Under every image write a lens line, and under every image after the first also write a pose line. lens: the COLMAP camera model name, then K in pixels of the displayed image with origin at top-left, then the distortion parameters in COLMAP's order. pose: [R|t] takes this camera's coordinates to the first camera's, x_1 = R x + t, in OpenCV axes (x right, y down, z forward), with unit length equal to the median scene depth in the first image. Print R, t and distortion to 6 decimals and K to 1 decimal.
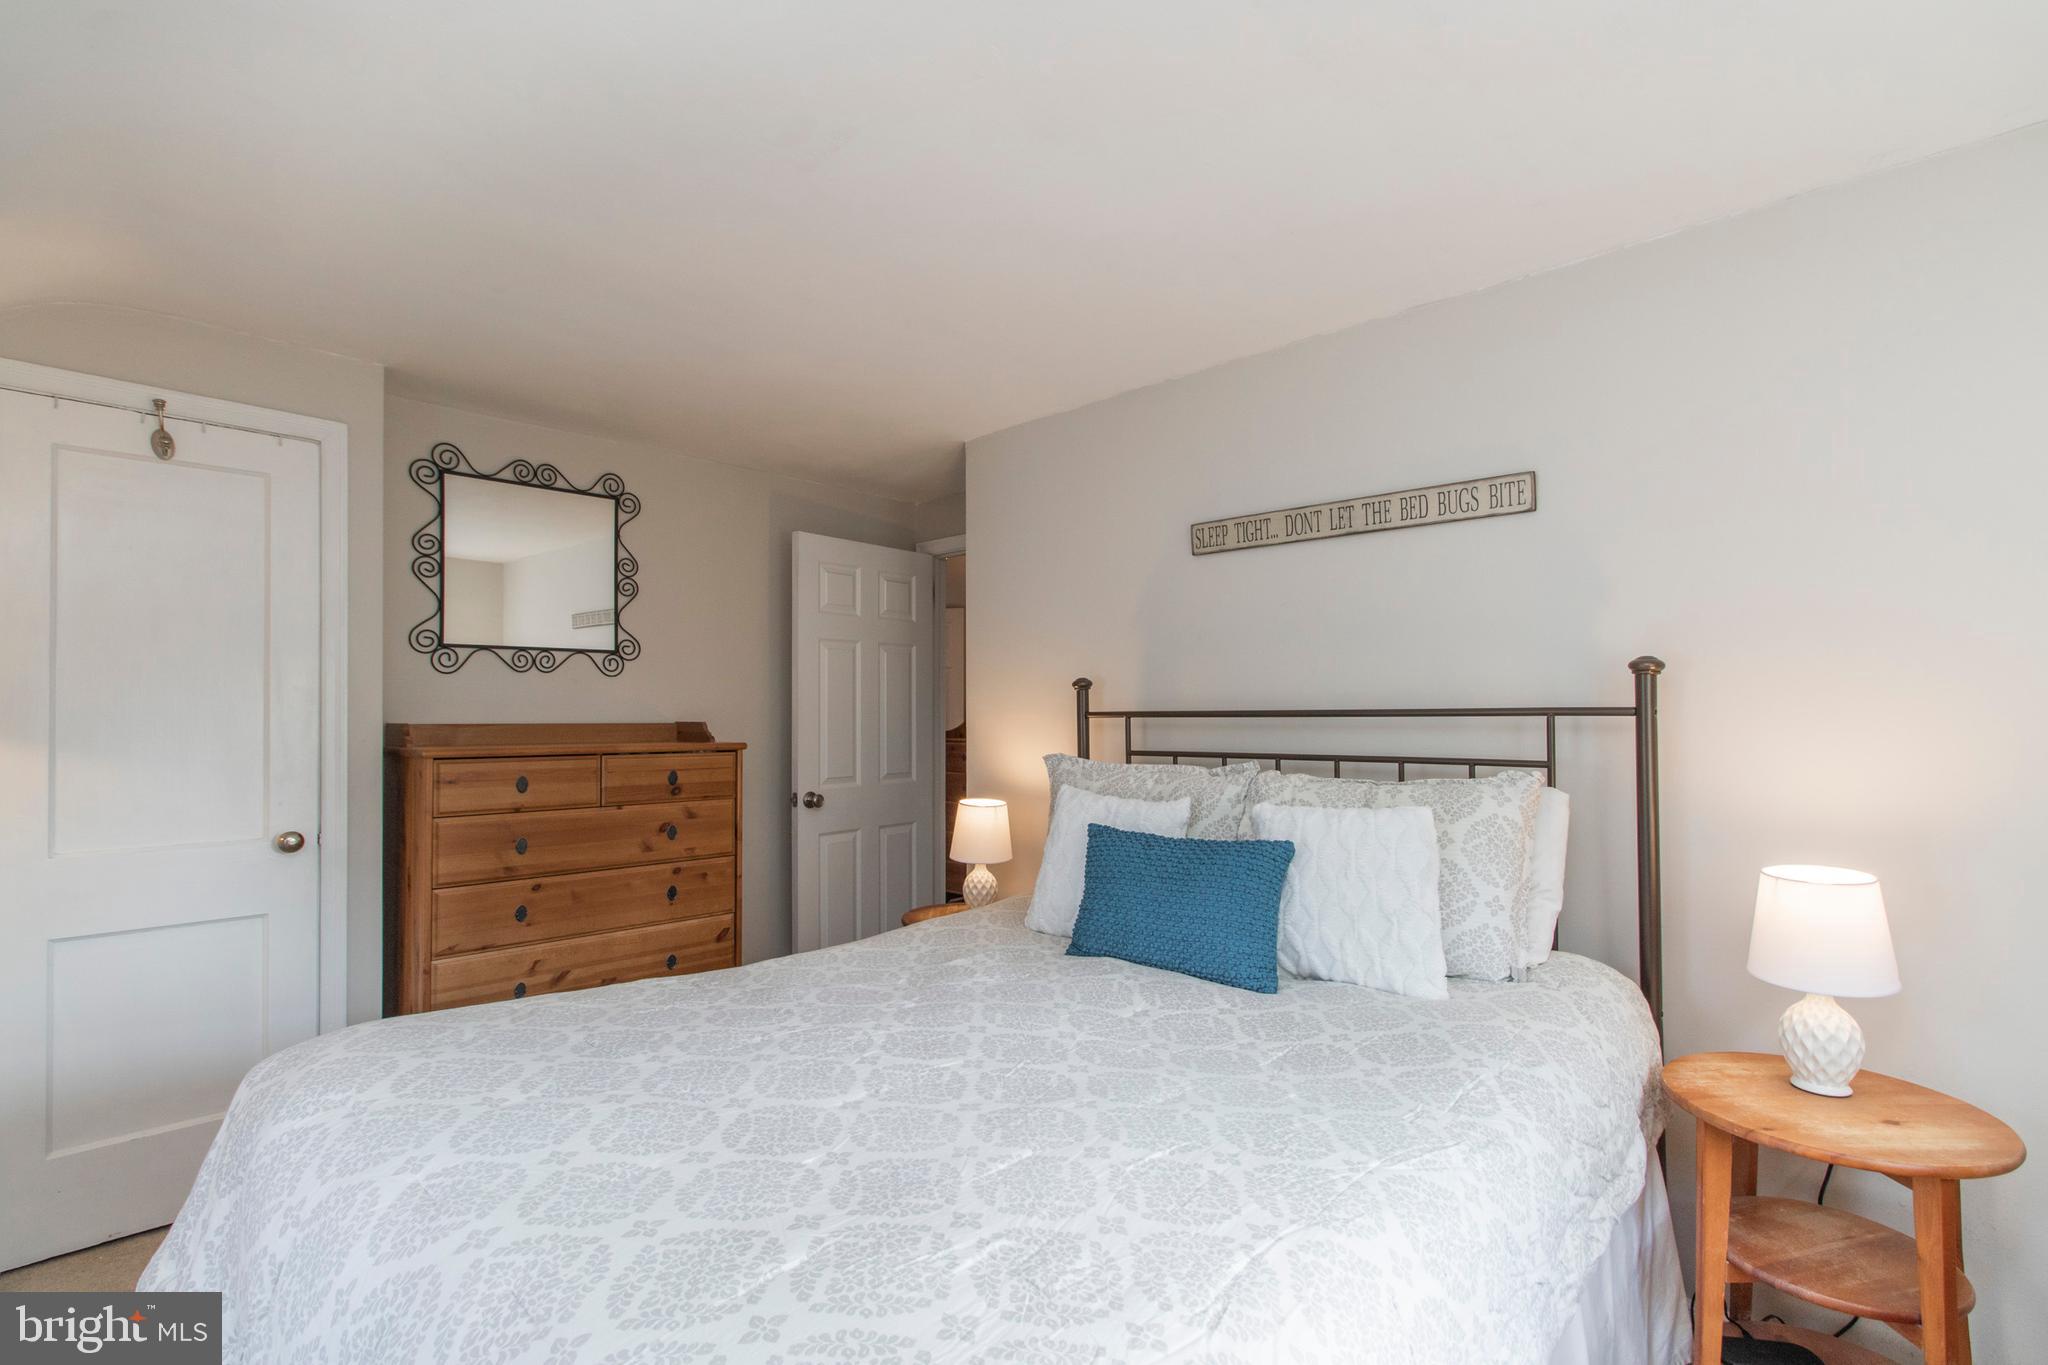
lens RADIAL K [[953.4, 0, 1005.5], [0, 953.4, 696.6], [0, 0, 1]] dist [0.000909, 0.000396]
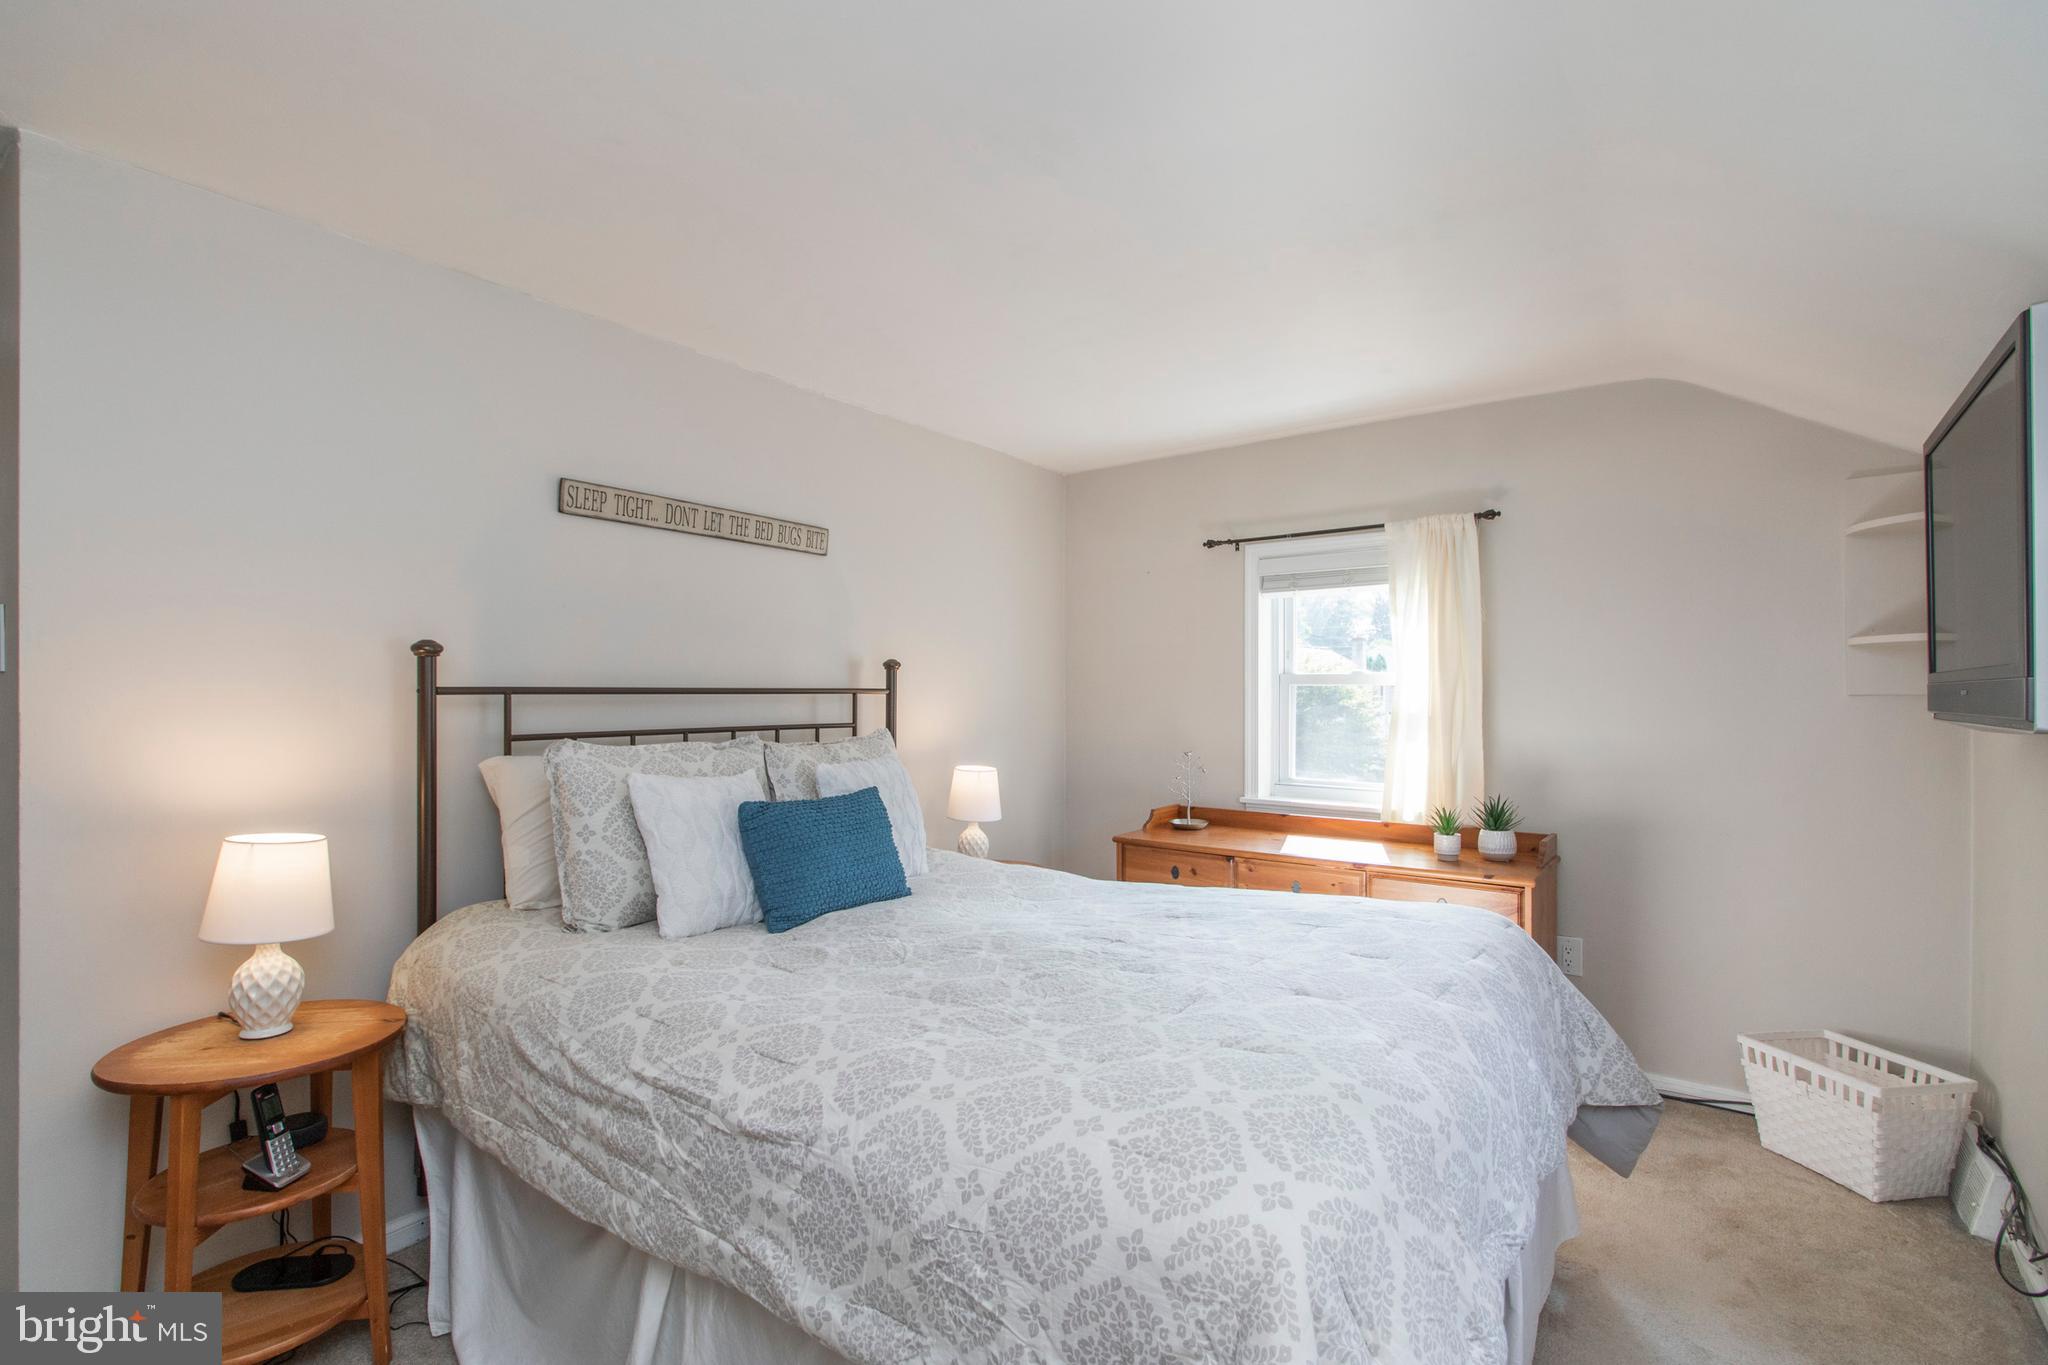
lens RADIAL K [[953.4, 0, 1006.4], [0, 953.4, 682.8], [0, 0, 1]] dist [0.000909, 0.000396]
pose [[-0.135524, 0.006626, 0.990752, -0.811651], [-0.024196, 0.999657, -0.009995, 0.010686], [-0.990479, -0.025326, -0.135318, 0.771361]]
